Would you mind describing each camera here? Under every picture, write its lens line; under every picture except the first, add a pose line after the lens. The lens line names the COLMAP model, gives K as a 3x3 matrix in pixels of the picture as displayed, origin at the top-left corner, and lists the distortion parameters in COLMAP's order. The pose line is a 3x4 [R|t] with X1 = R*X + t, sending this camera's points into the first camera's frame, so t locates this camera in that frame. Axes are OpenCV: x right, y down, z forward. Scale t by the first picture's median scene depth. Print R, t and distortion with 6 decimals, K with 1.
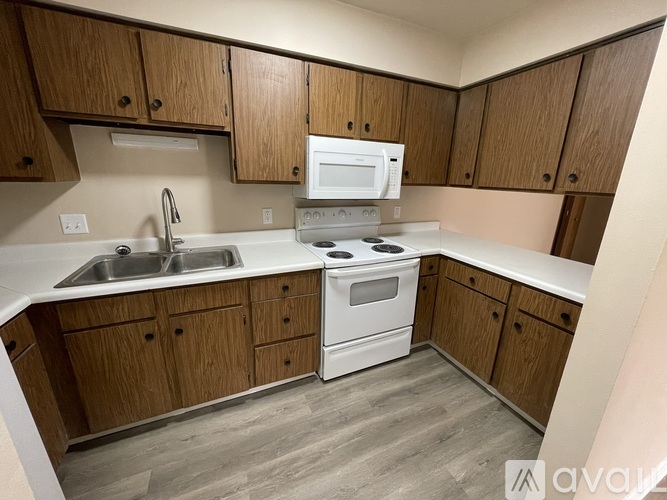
lens RADIAL K [[267.2, 0, 332.7], [0, 267.2, 249.3], [0, 0, 1]] dist [-0.002179, -0.000642]
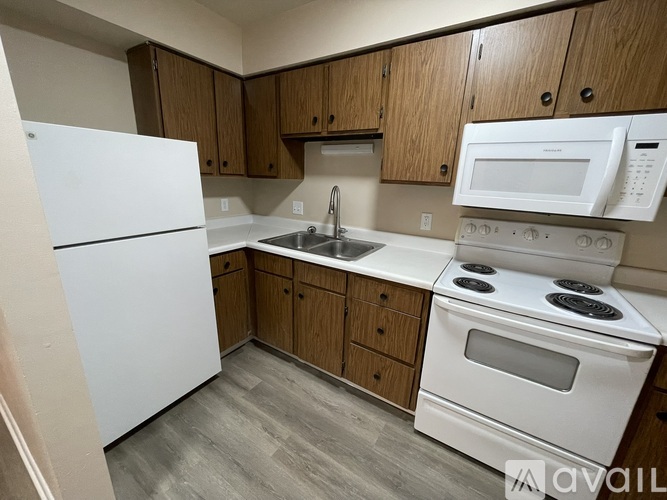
lens RADIAL K [[267.2, 0, 332.6], [0, 267.2, 249.6], [0, 0, 1]] dist [-0.002179, -0.000642]
pose [[0.556782, 0.212499, -0.803018, 0.404862], [-0.239403, 0.966755, 0.089835, -0.047478], [0.795412, 0.142226, 0.589145, 0.283002]]
